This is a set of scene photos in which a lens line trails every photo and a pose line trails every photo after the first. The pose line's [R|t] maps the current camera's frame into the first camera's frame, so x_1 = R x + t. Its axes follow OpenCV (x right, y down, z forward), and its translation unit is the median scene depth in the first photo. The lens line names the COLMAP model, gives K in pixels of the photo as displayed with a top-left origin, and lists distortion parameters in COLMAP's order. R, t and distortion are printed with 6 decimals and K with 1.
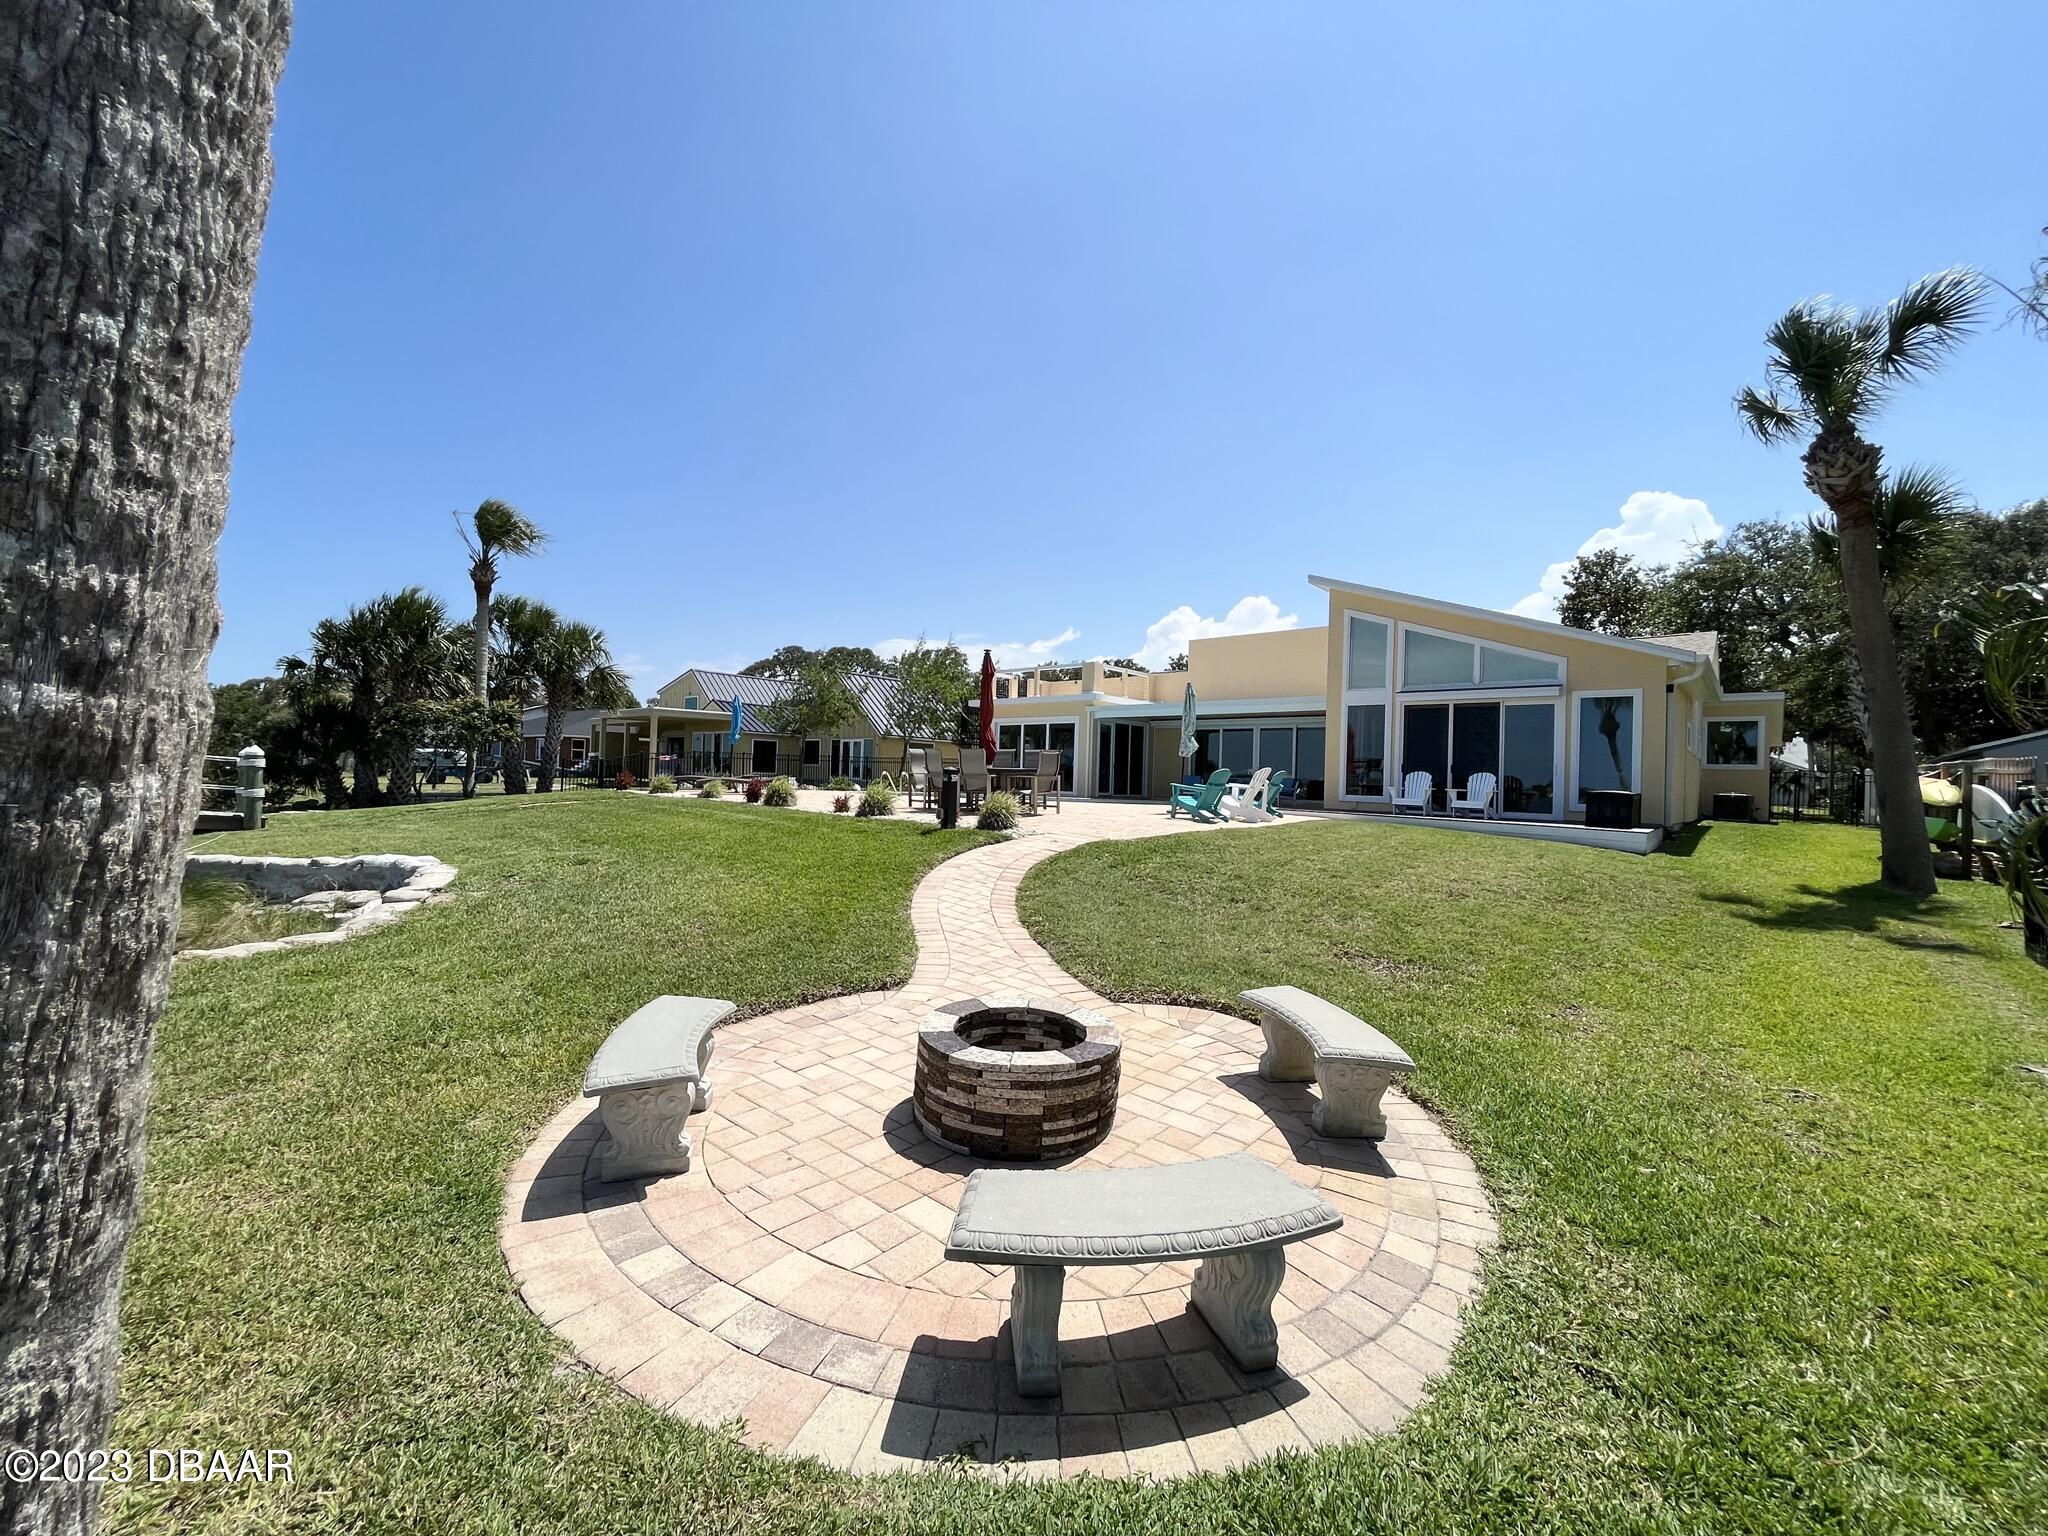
lens RADIAL K [[834.9, 0, 1024.0], [0, 834.9, 768.0], [0, 0, 1]] dist [-0.000241, -0.000013]
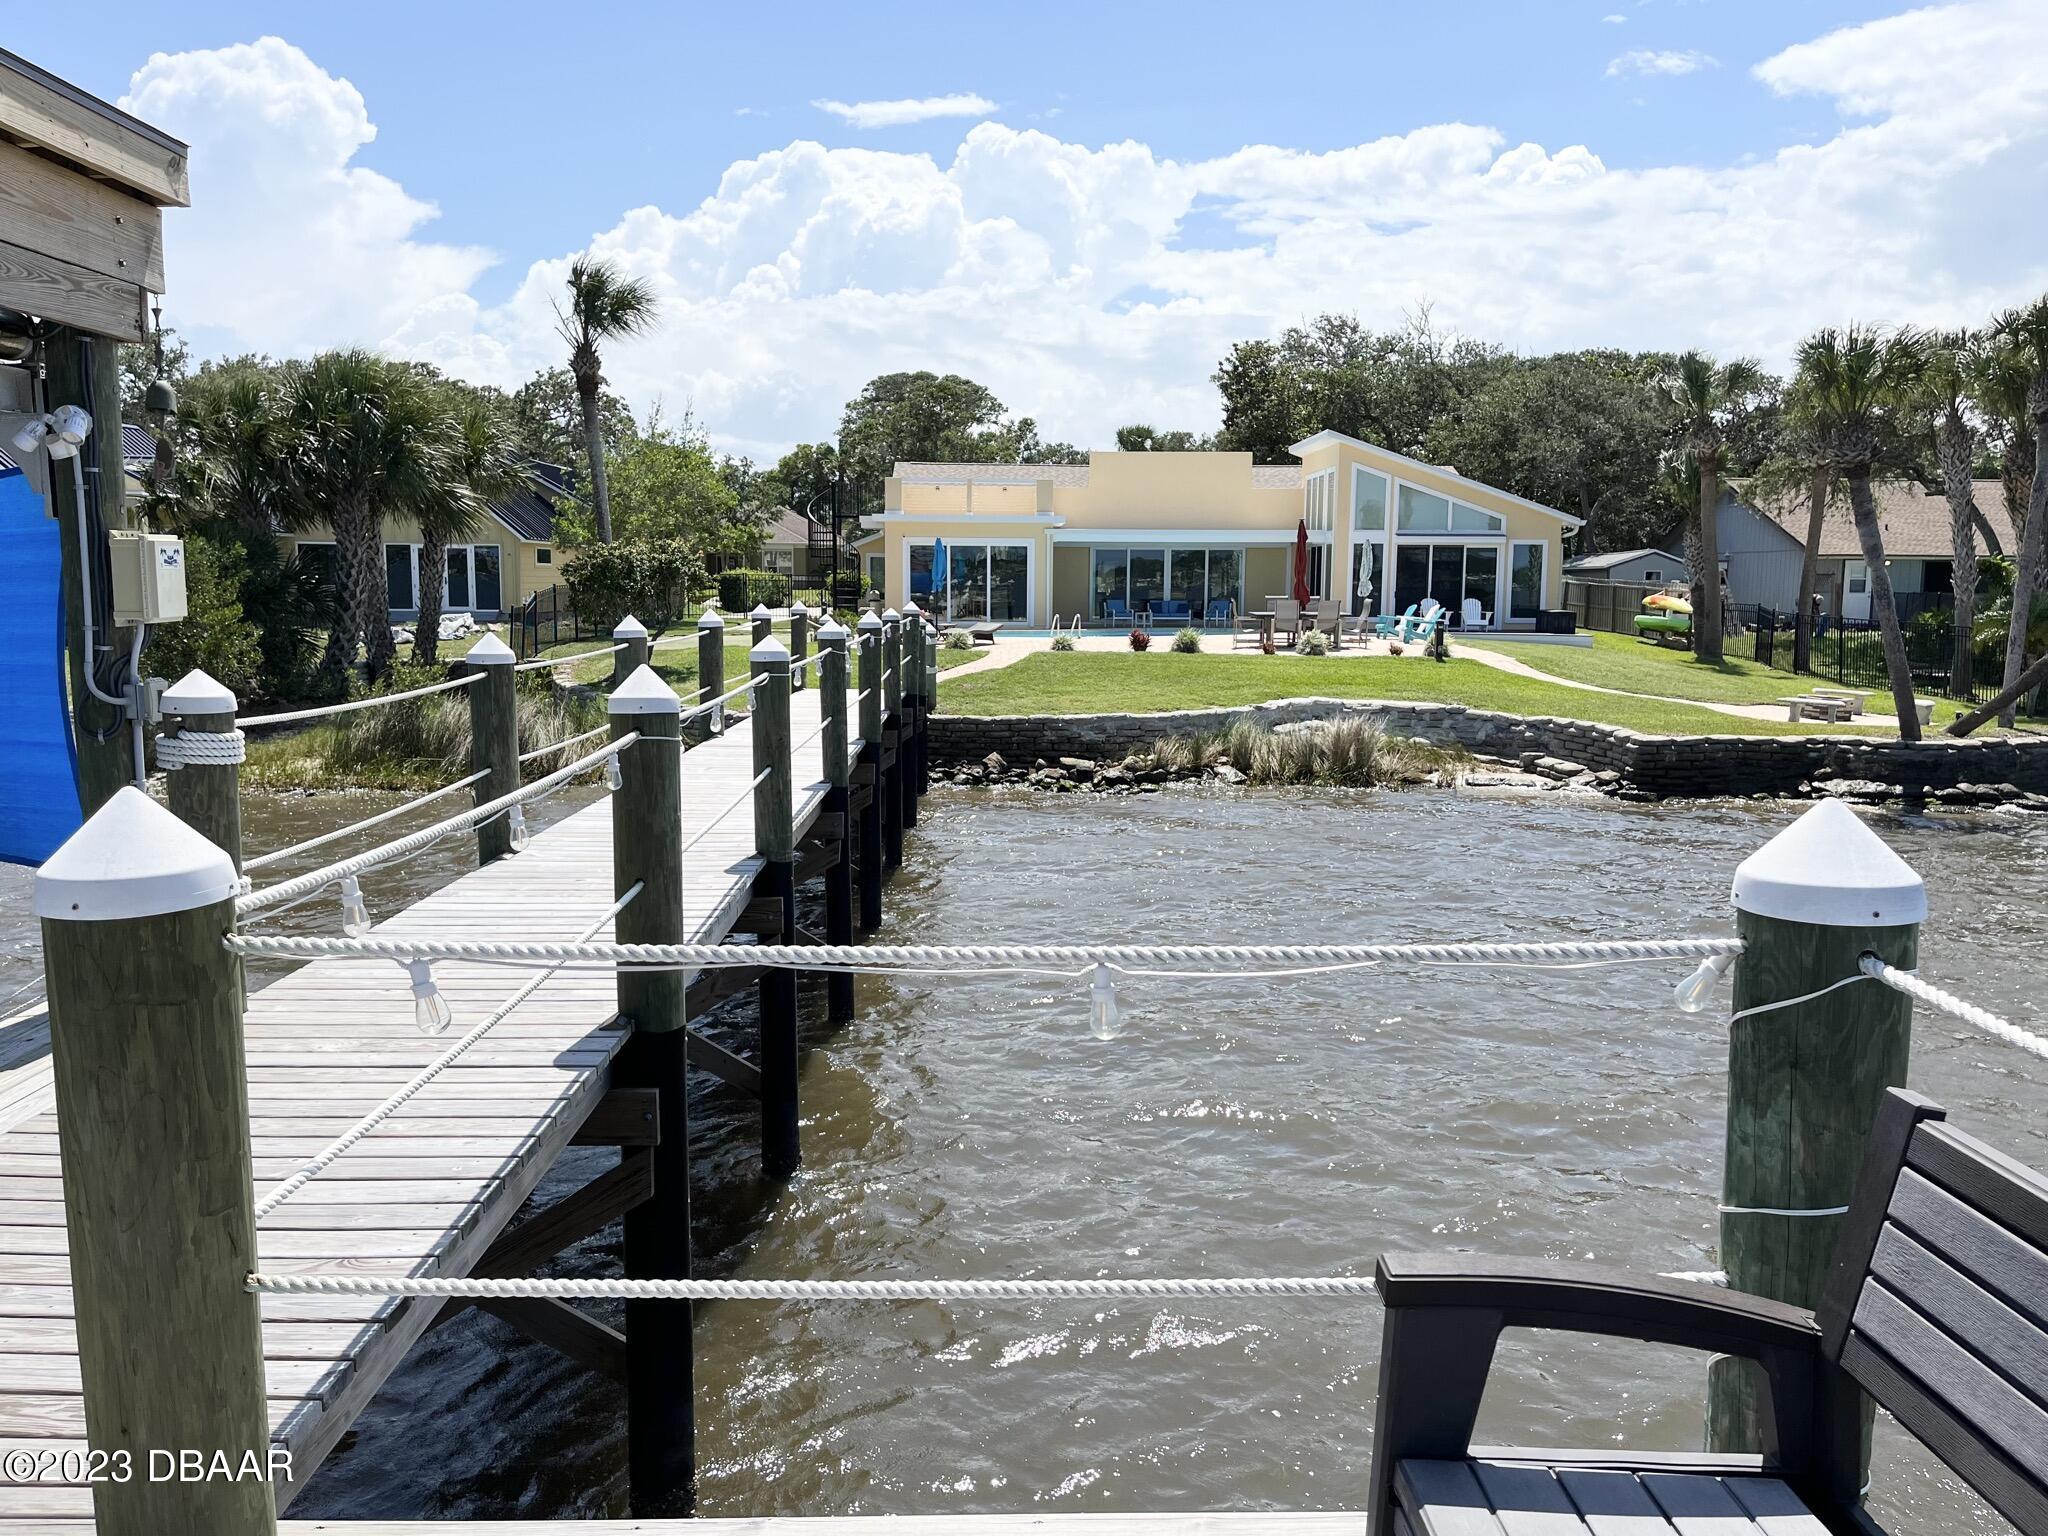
lens RADIAL K [[1534.3, 0, 1024.0], [0, 1534.3, 768.0], [0, 0, 1]] dist [-0.000052, 0.000014]
pose [[0.723233, -0.110679, 0.681677, -1.581687], [0.008984, 0.988498, 0.150964, -0.096932], [-0.690545, -0.103058, 0.715909, -0.310538]]
